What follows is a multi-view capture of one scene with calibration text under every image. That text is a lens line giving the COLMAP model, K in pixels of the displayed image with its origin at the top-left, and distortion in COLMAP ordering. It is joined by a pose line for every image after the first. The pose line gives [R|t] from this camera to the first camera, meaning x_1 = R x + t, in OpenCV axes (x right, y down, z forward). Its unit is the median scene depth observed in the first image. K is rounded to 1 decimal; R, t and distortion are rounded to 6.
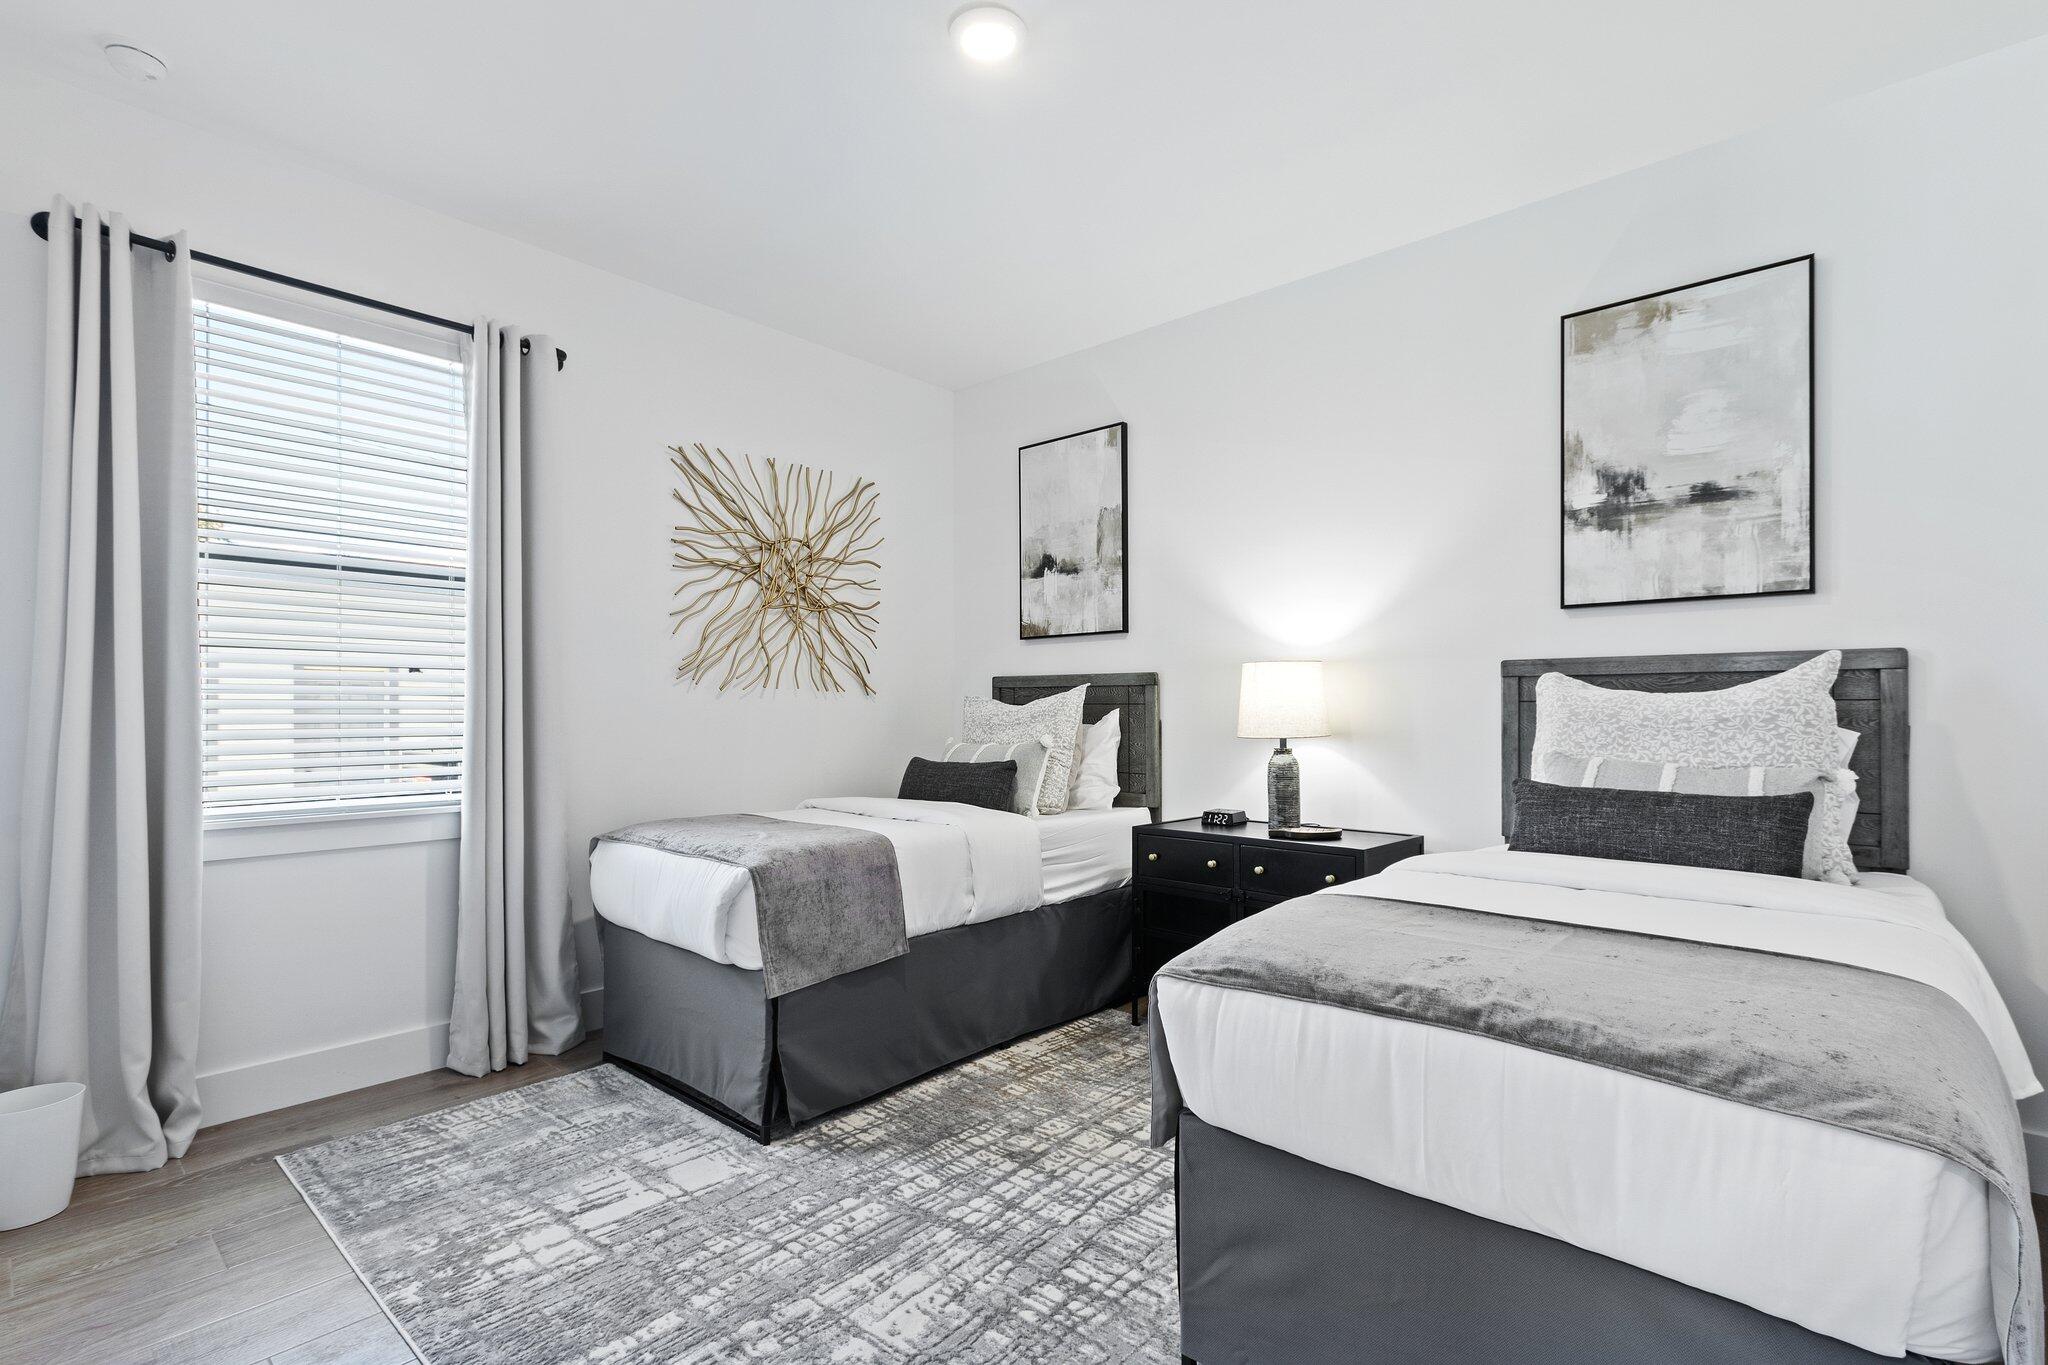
lens RADIAL K [[942.9, 0, 1031.7], [0, 942.9, 684.1], [0, 0, 1]] dist [0.000877, -0.001268]
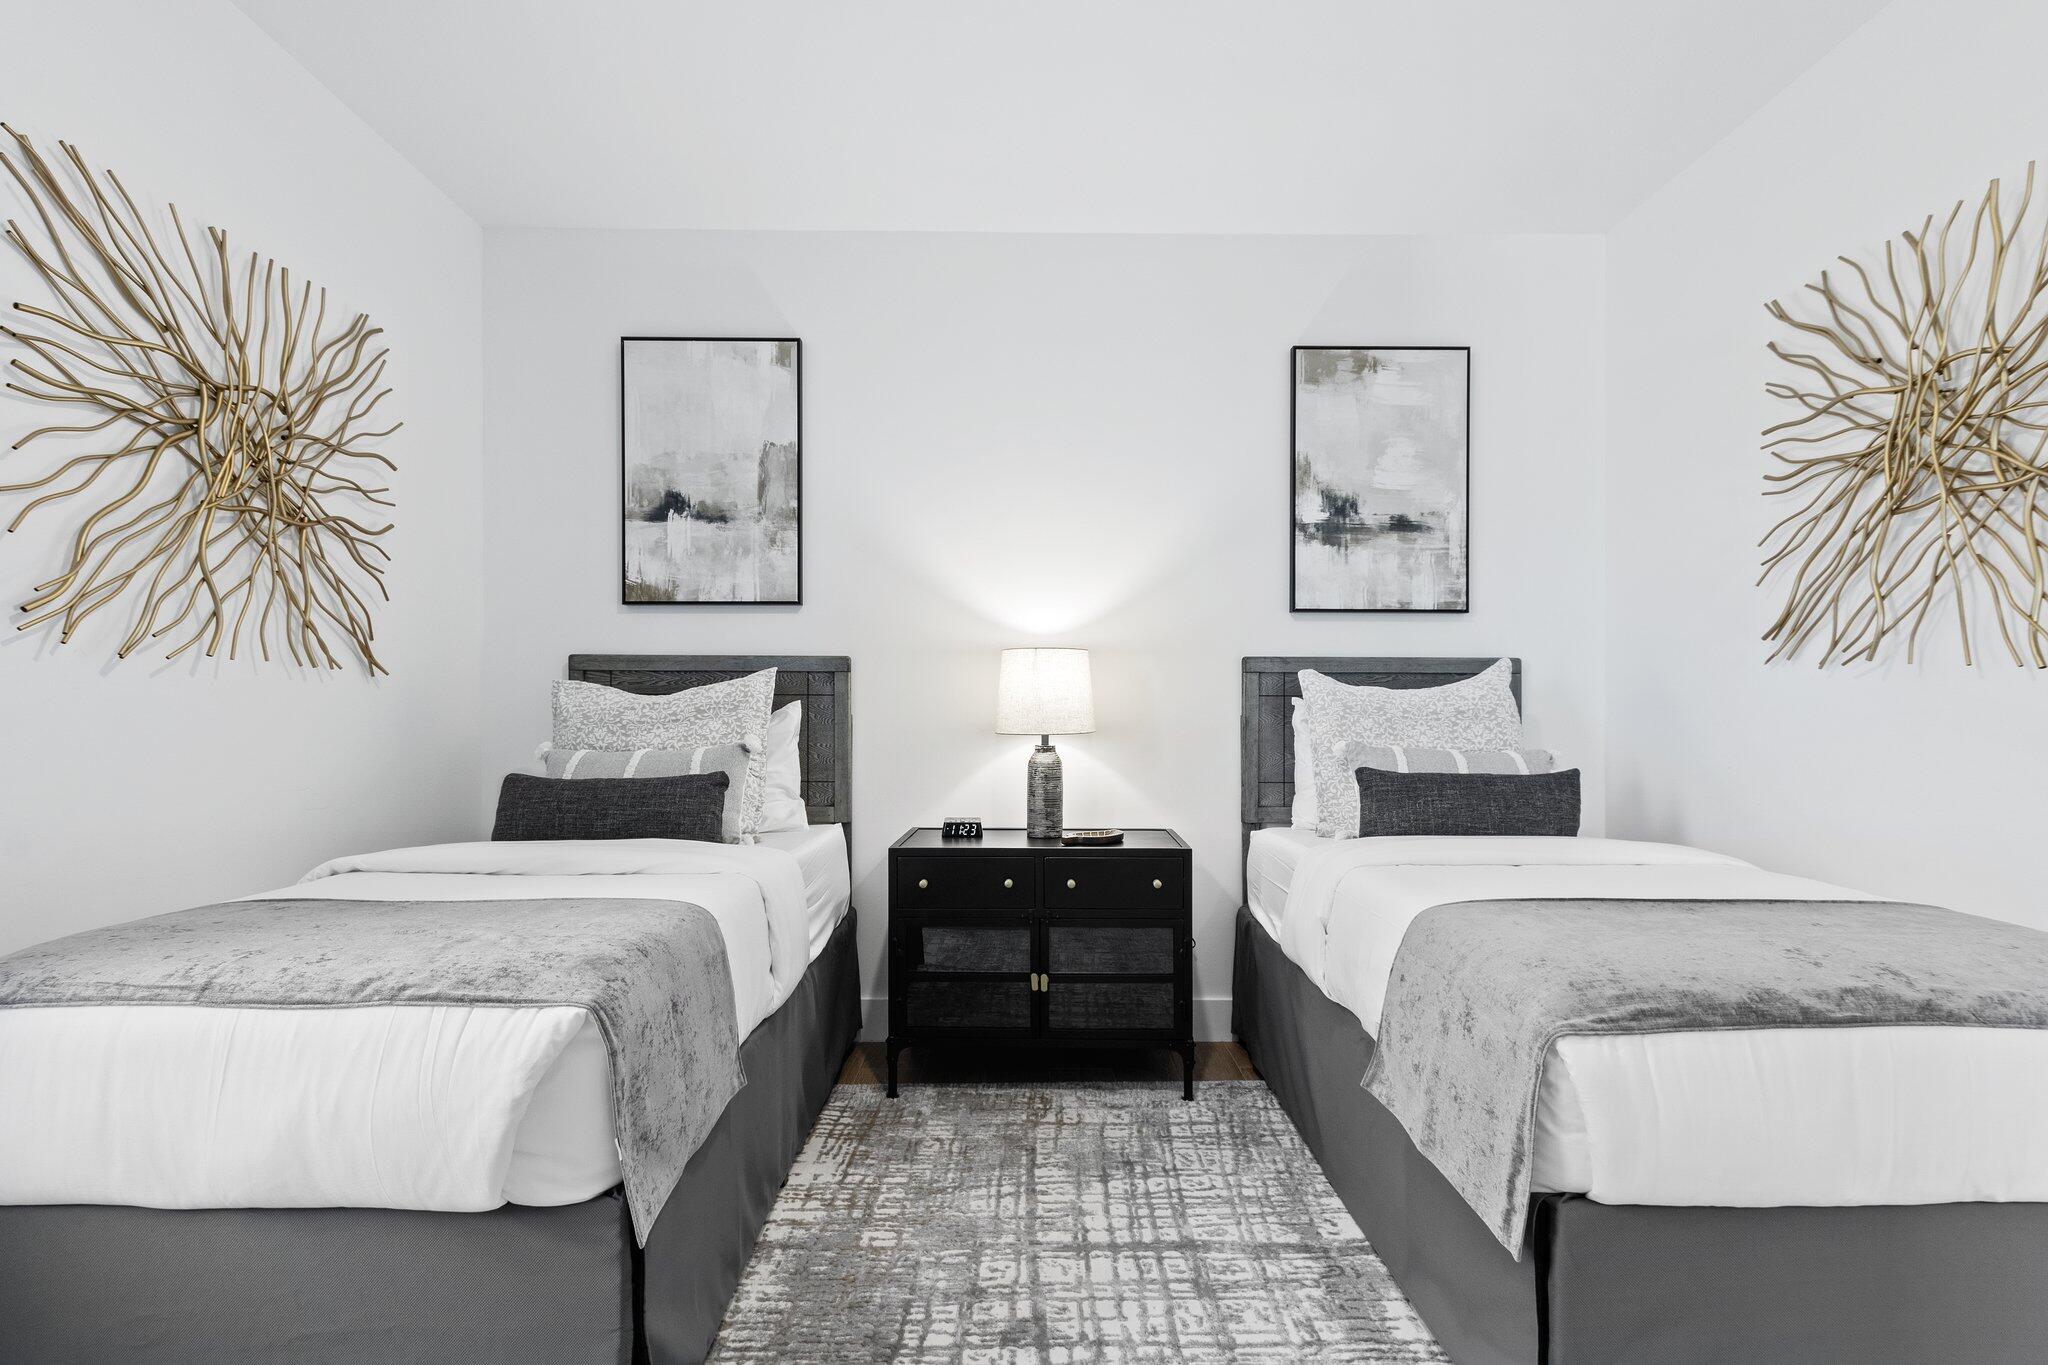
lens RADIAL K [[931.3, 0, 1023.8], [0, 931.3, 690.4], [0, 0, 1]] dist [0.002618, 0.000047]
pose [[0.739662, 0.014702, 0.672818, -0.333804], [-0.021466, 0.999768, 0.001753, 0.013704], [-0.672637, -0.015739, 0.739806, 0.339059]]
